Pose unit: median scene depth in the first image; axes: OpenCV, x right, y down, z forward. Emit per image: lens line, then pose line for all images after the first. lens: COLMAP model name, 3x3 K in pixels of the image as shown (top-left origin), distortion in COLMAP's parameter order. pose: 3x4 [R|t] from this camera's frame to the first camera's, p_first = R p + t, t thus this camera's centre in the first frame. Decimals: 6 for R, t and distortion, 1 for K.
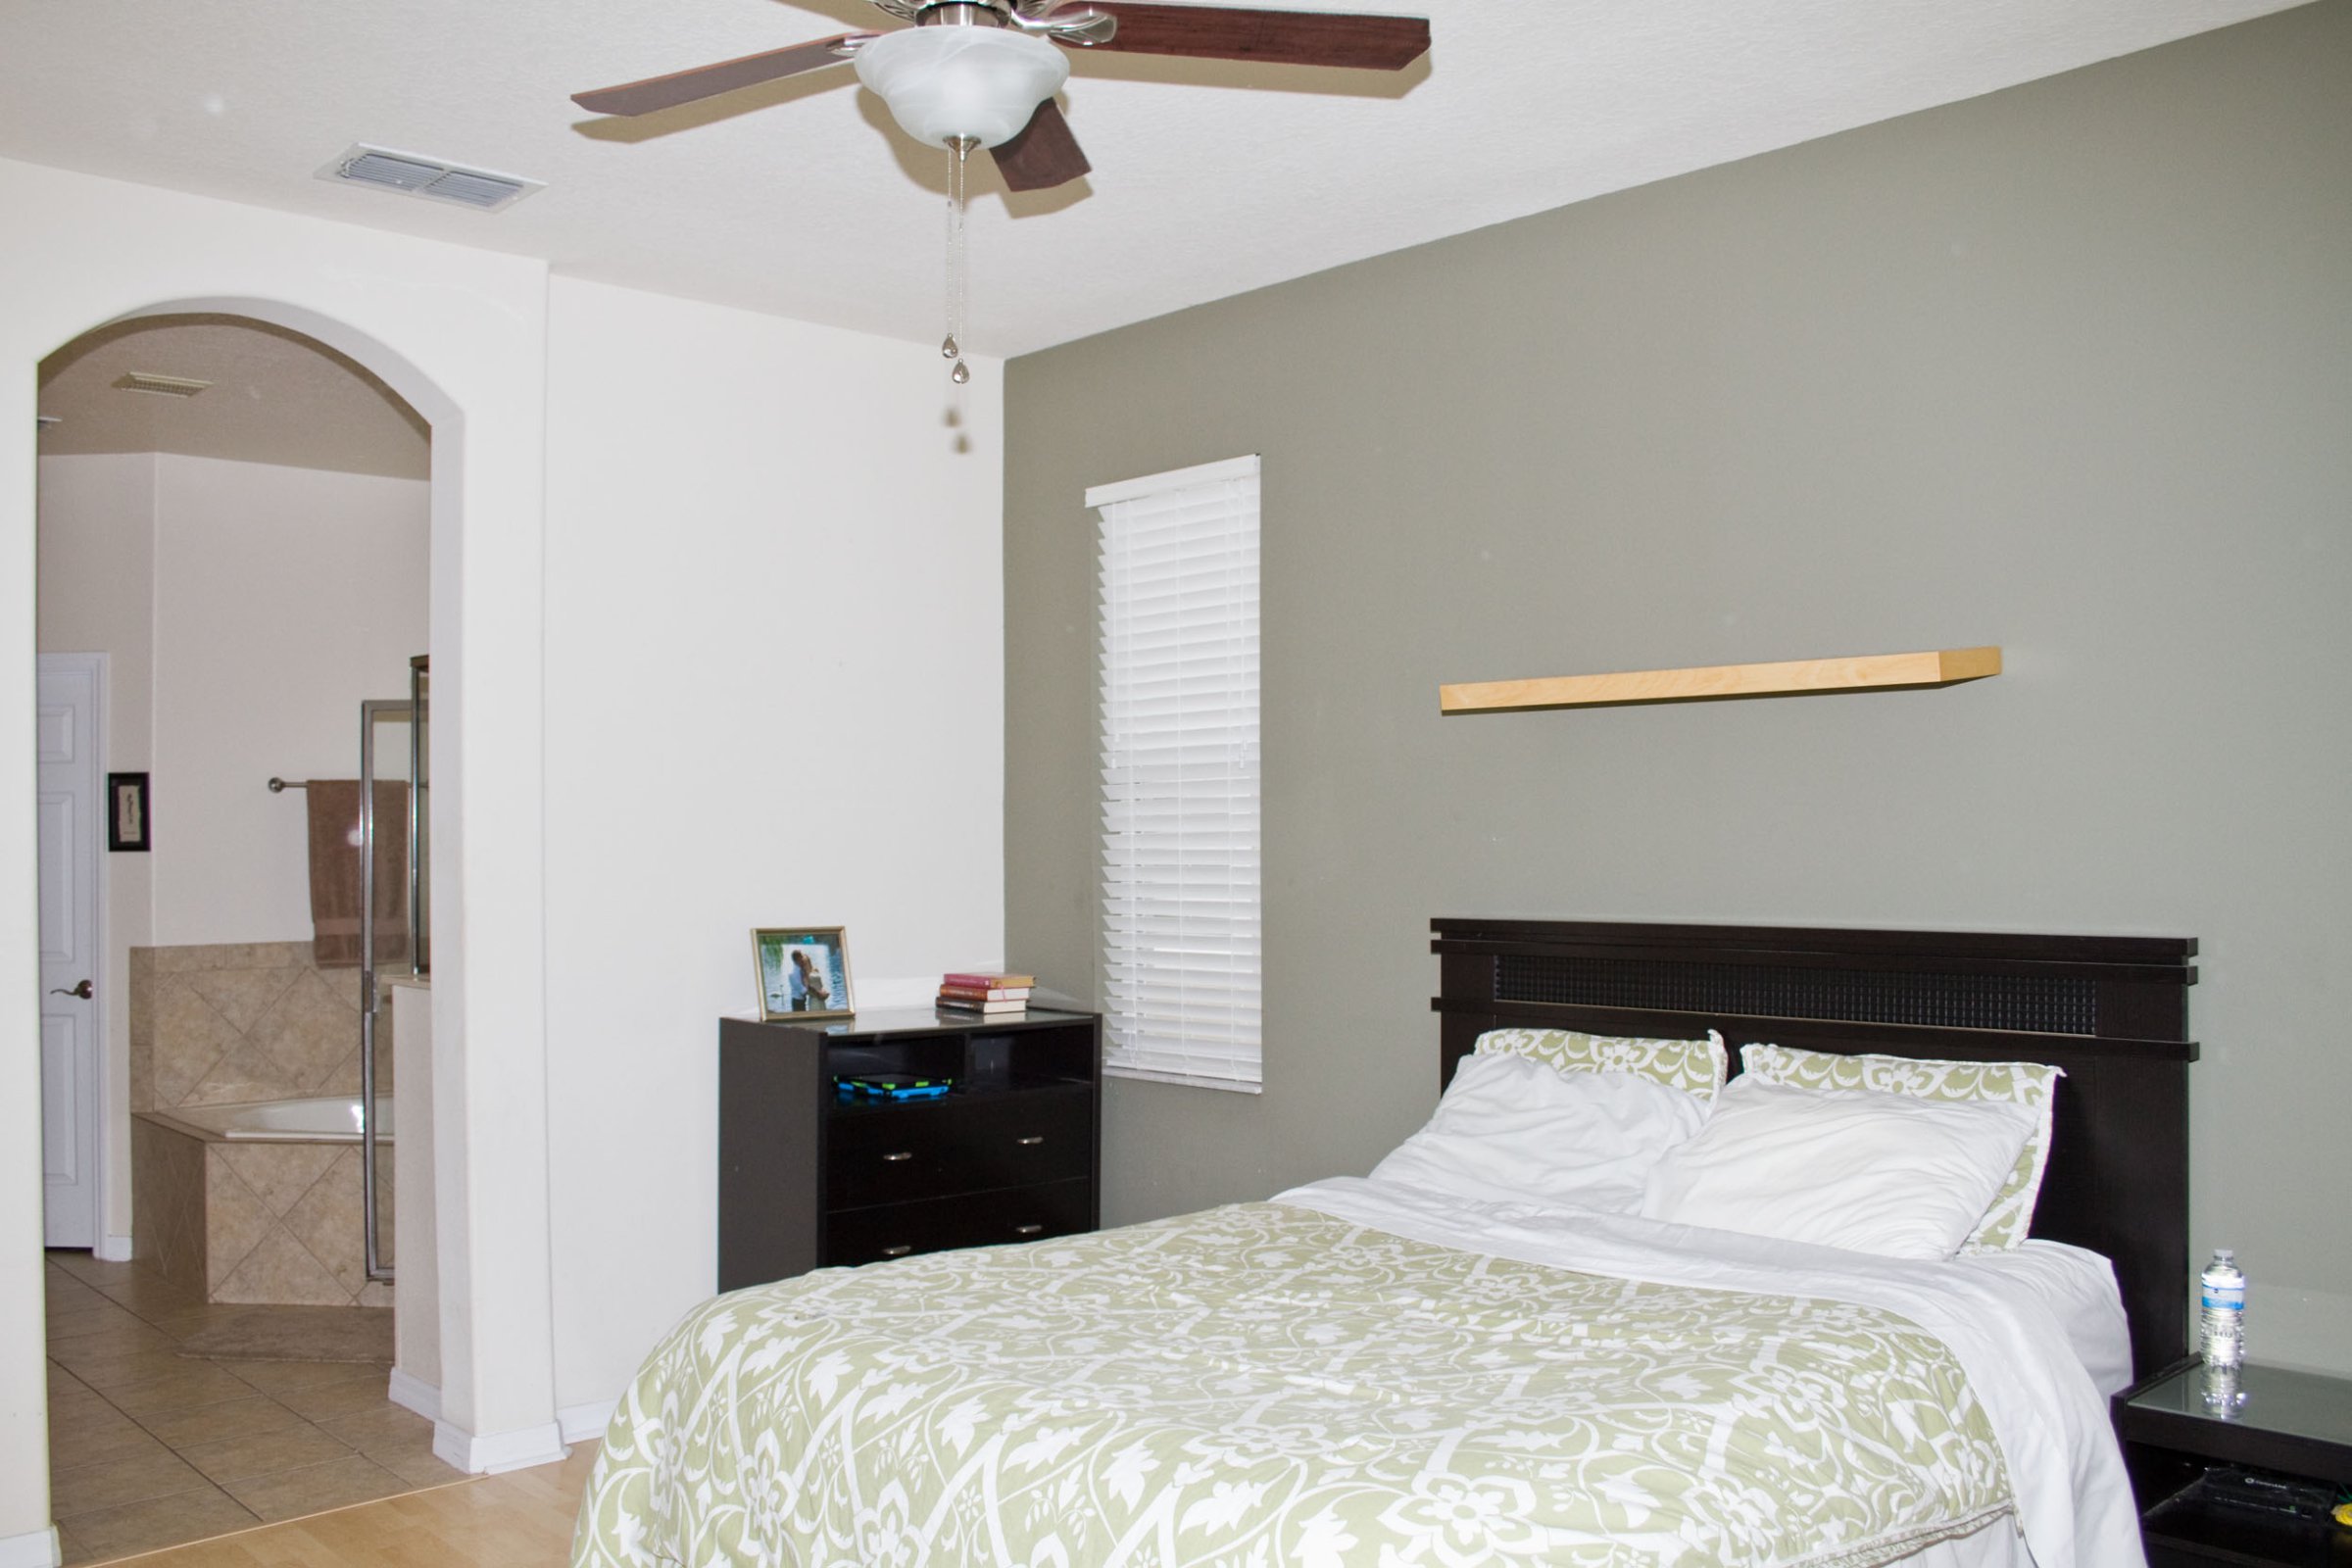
lens RADIAL K [[2057.9, 0, 1175.2], [0, 2057.9, 781.1], [0, 0, 1]] dist [-0.170208, 0.144595]
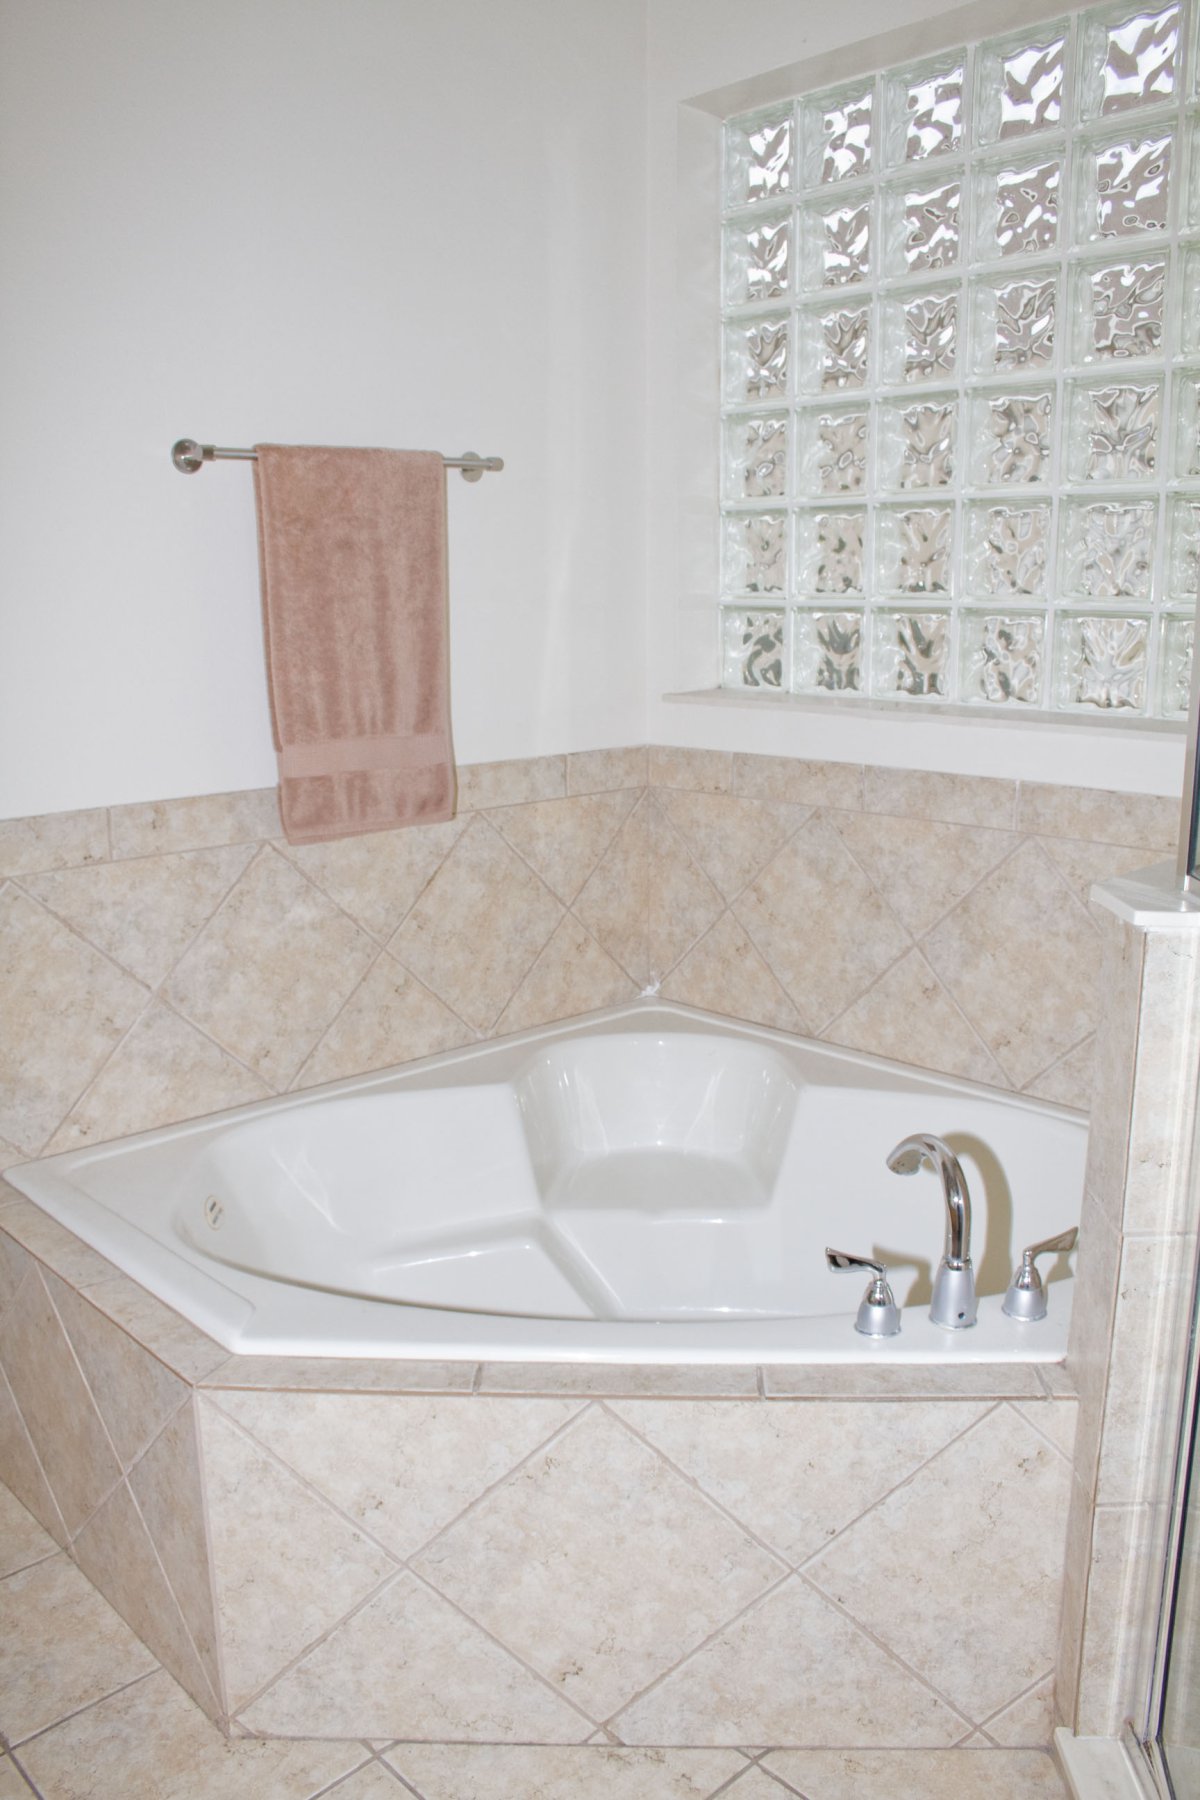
lens RADIAL K [[1489.3, 0, 599.9], [0, 1489.3, 907.6], [0, 0, 1]] dist [-0.159960, 0.114159]
pose [[0.999978, 0.000994, 0.006593, -0.363181], [-0.002549, 0.970691, 0.240317, 0.022468], [-0.006161, -0.240328, 0.970672, 0.661695]]
